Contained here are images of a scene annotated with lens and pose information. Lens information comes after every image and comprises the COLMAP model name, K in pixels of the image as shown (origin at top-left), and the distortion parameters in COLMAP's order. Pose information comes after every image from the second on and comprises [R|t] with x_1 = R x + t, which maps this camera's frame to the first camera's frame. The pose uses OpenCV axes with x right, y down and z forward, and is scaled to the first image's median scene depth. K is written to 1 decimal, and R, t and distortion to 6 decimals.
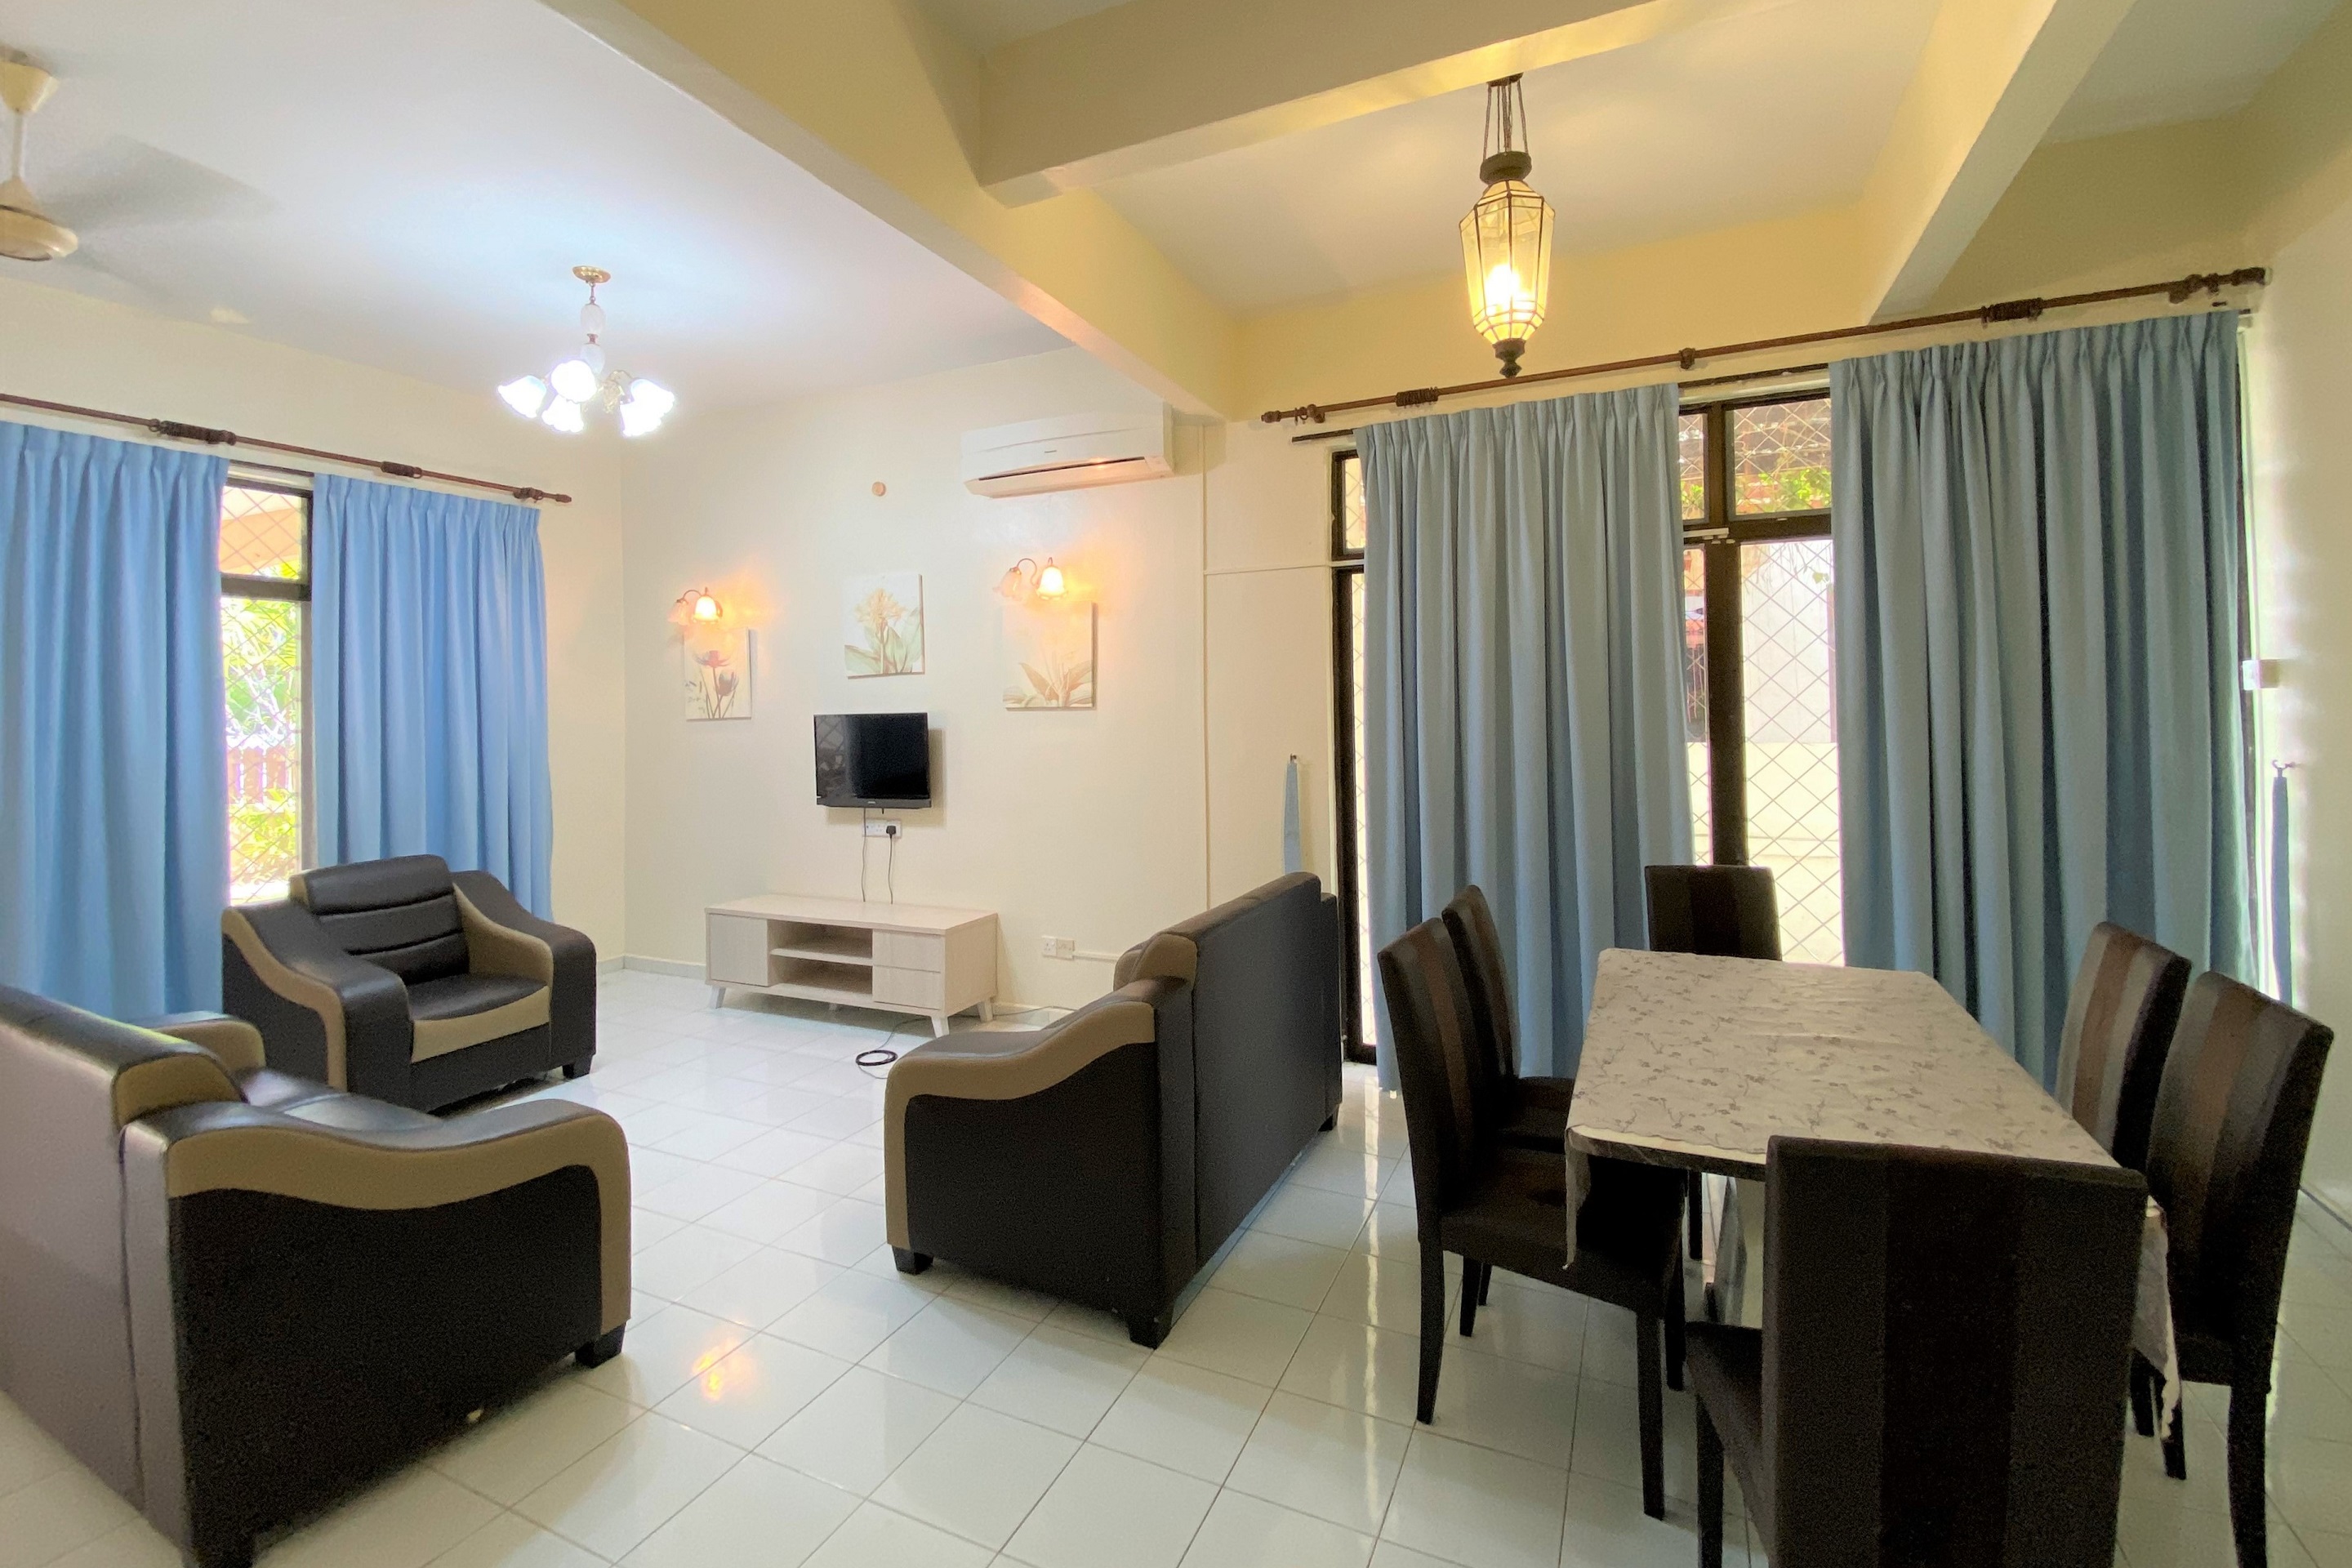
lens RADIAL K [[987.9, 0, 1181.8], [0, 987.9, 691.8], [0, 0, 1]] dist [0.021320, -0.018677]
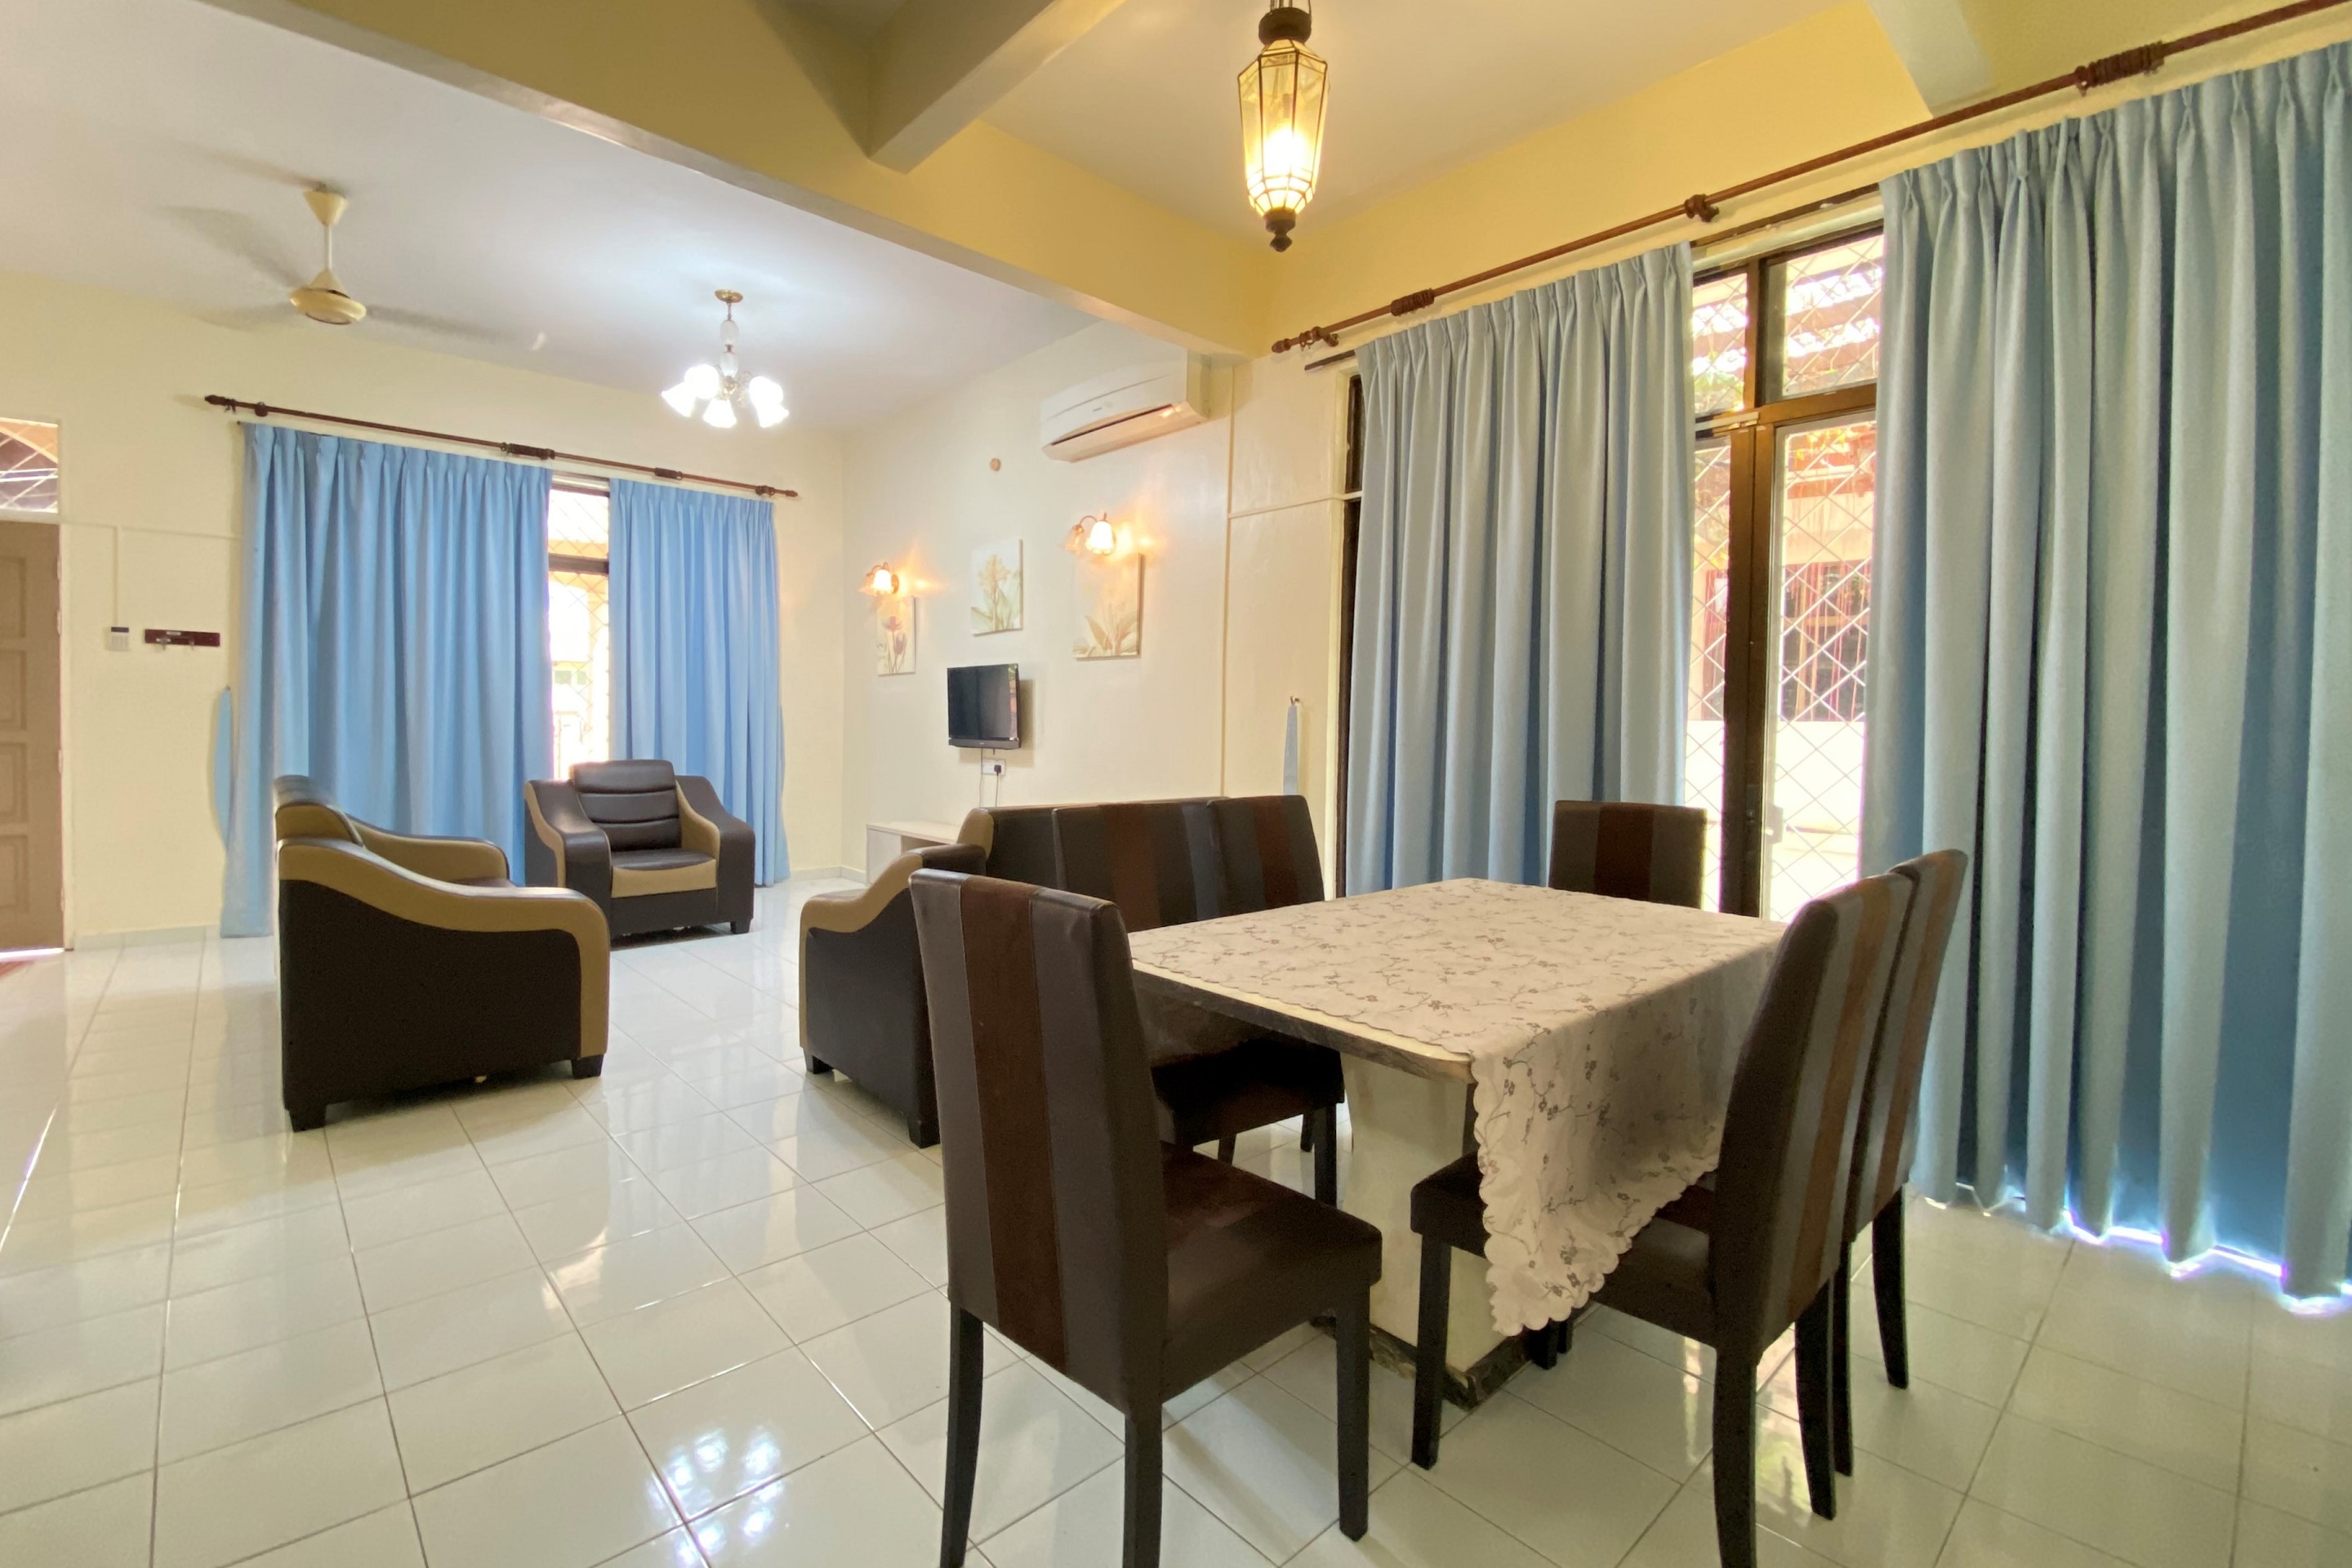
lens RADIAL K [[989.4, 0, 1117.5], [0, 989.4, 757.0], [0, 0, 1]] dist [0.035964, -0.033553]
pose [[0.913652, 0.044590, -0.404043, 0.359067], [-0.022976, 0.998041, 0.058189, 0.070403], [0.405847, -0.043882, 0.912887, 0.023227]]
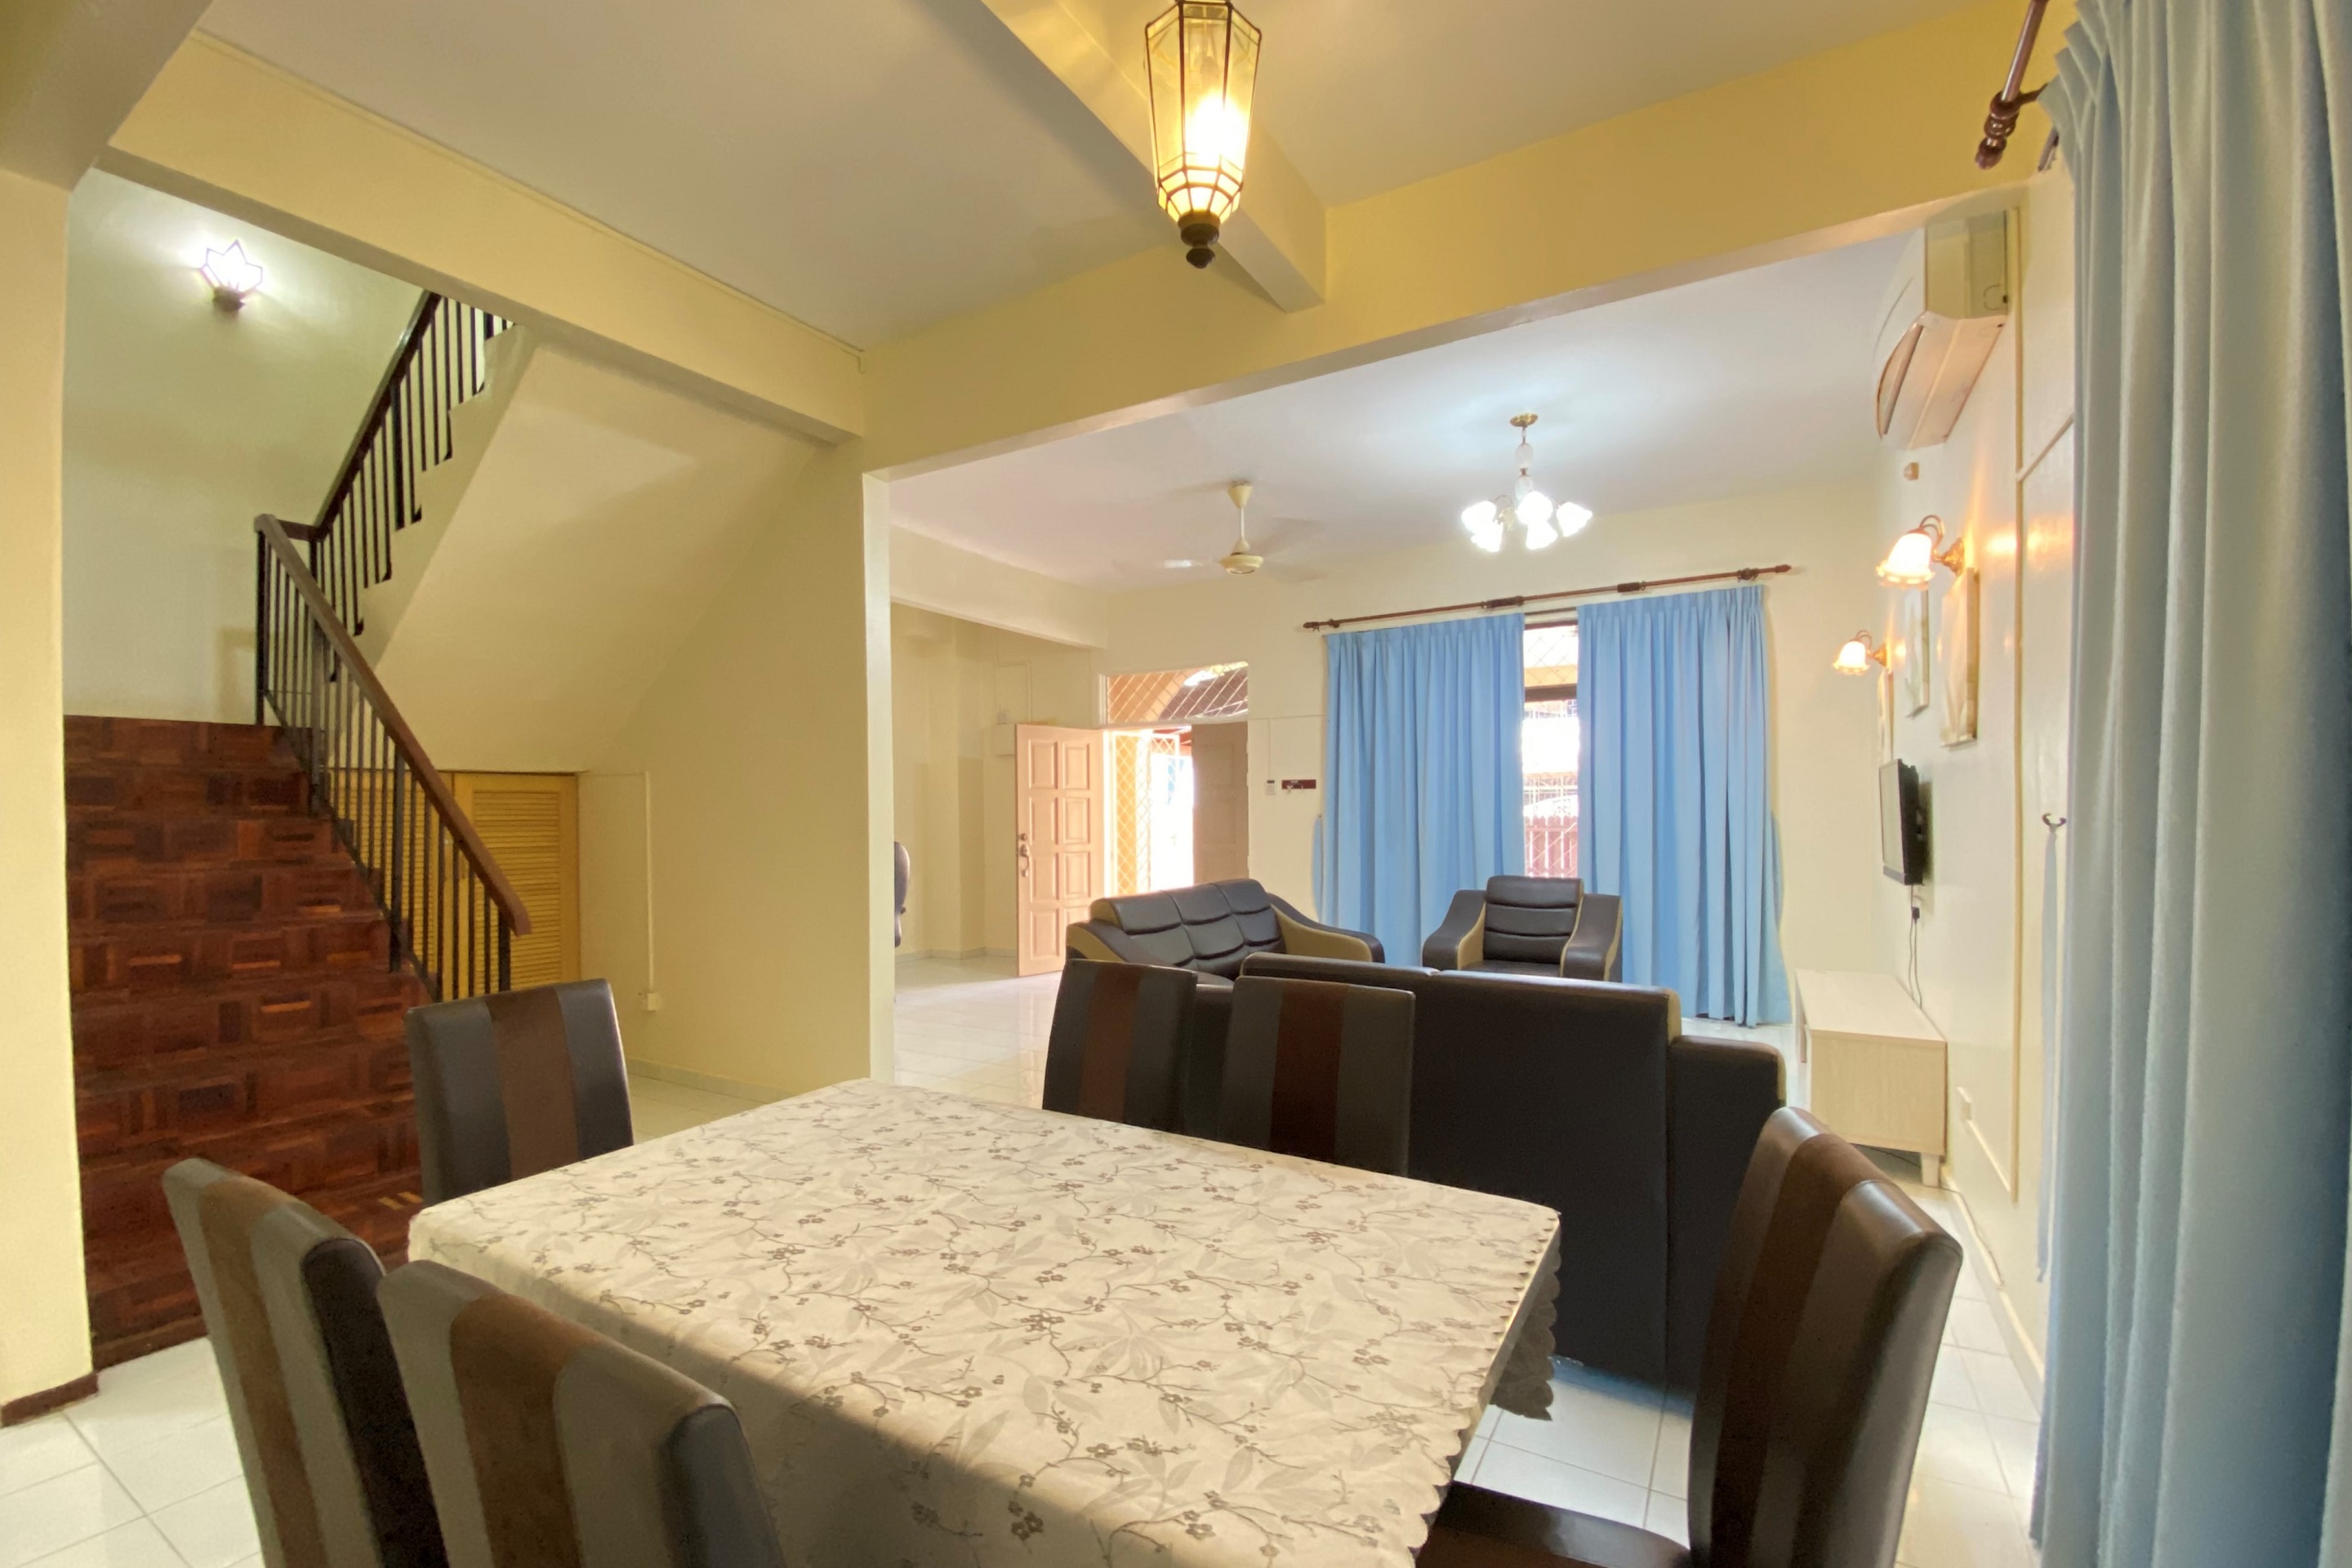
lens RADIAL K [[967.5, 0, 1176.0], [0, 967.5, 784.0], [0, 0, 1]] dist [-0.000062, -0.000013]
pose [[-0.099835, -0.020139, -0.994800, 0.616449], [0.022296, 0.999499, -0.022472, 0.056837], [0.994754, -0.024424, -0.099336, 0.618783]]
